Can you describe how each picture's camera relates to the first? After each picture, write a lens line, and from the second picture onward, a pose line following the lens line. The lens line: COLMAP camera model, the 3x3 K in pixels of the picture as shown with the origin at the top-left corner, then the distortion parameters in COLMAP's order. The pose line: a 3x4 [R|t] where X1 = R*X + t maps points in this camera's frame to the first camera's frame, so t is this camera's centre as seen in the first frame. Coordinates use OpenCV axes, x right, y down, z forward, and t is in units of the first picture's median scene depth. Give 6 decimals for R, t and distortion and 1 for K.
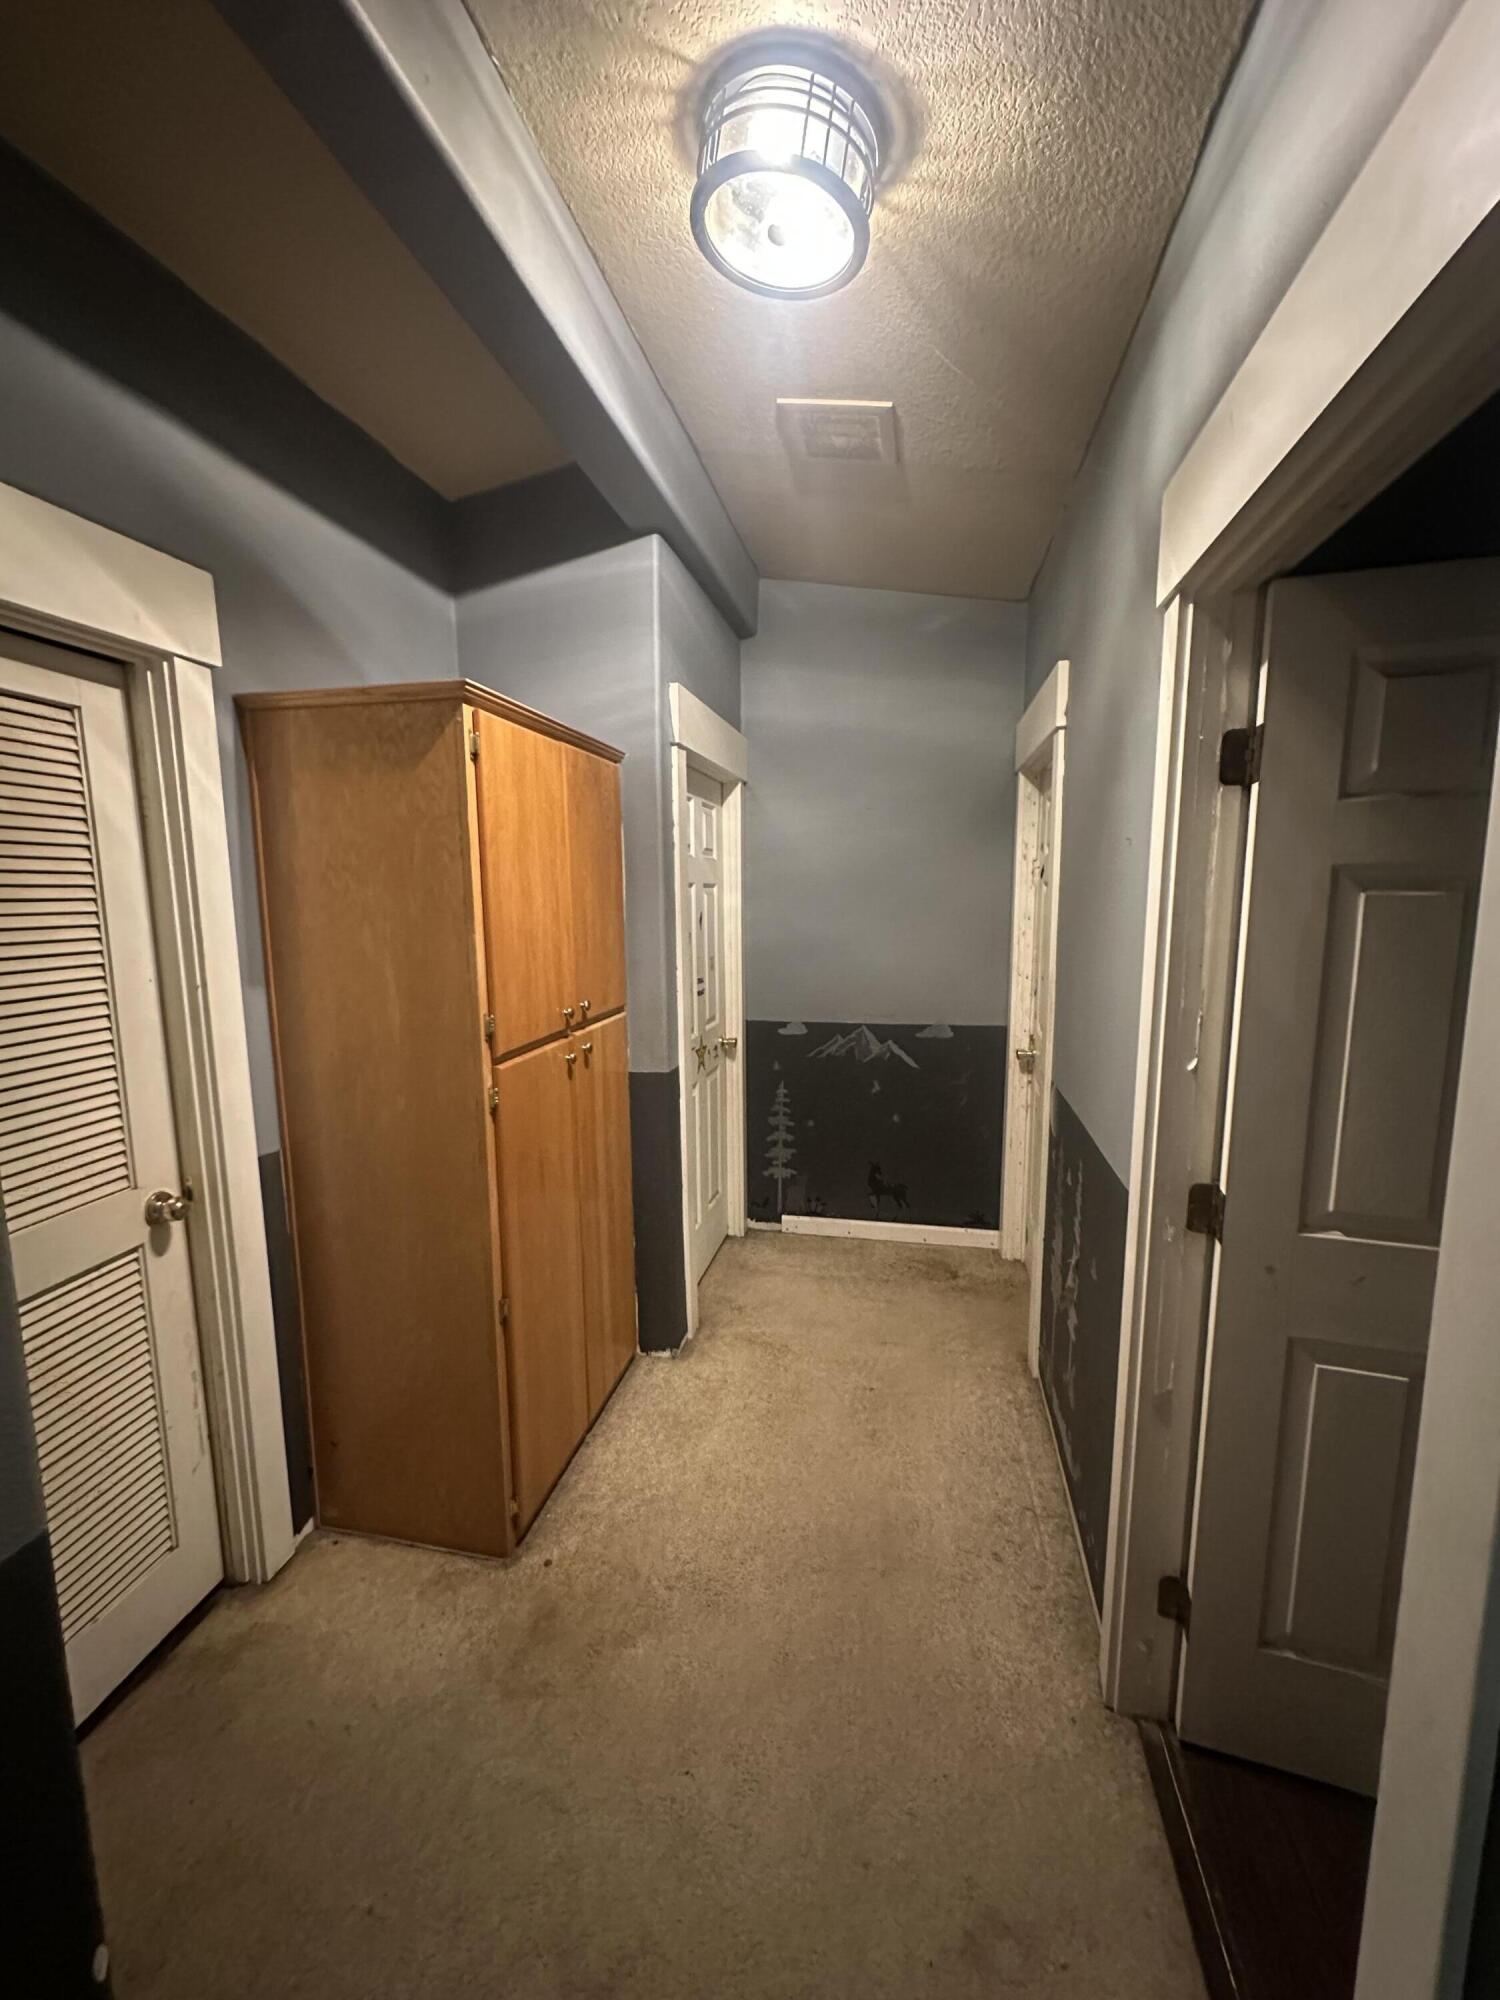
lens RADIAL K [[794.8, 0, 747.9], [0, 794.8, 1001.4], [0, 0, 1]] dist [-0.002712, 0.000385]
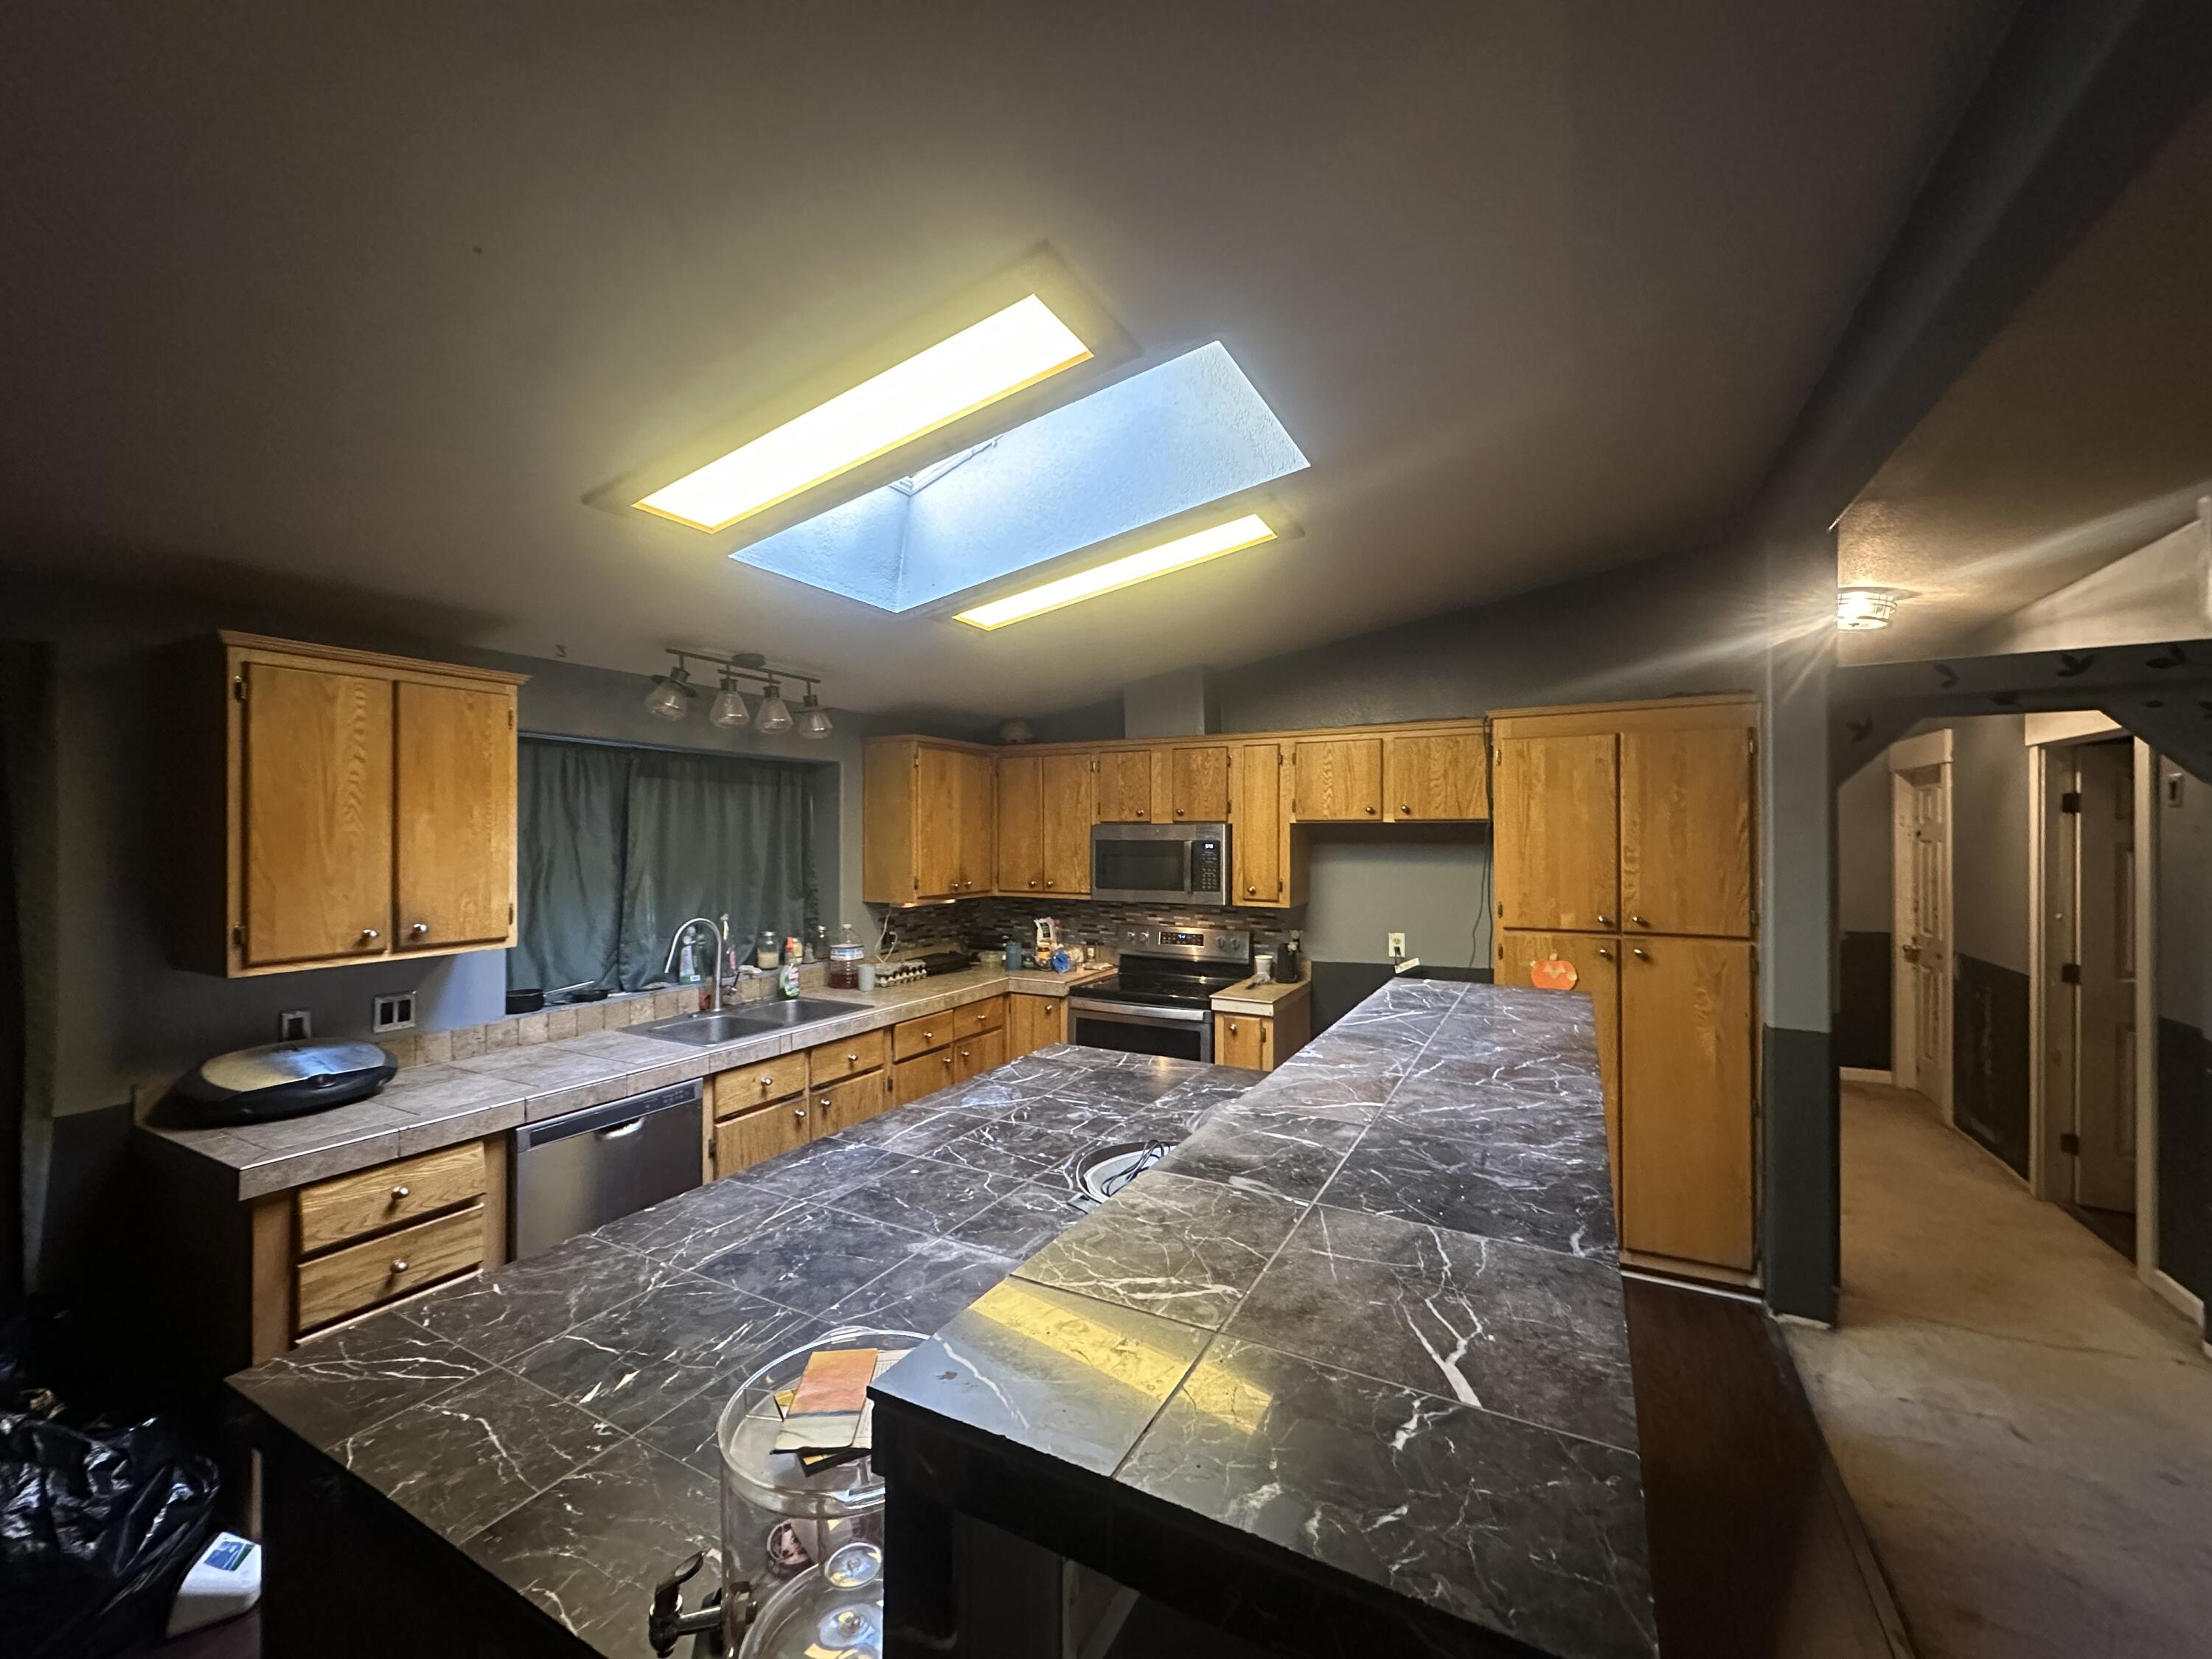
lens RADIAL K [[879.1, 0, 1103.7], [0, 879.1, 828.7], [0, 0, 1]] dist [-0.002712, 0.000385]
pose [[0.959803, 0.007682, -0.280570, -0.782143], [-0.046521, 0.990153, -0.132035, 0.151536], [0.276793, 0.139780, 0.950709, -1.257724]]
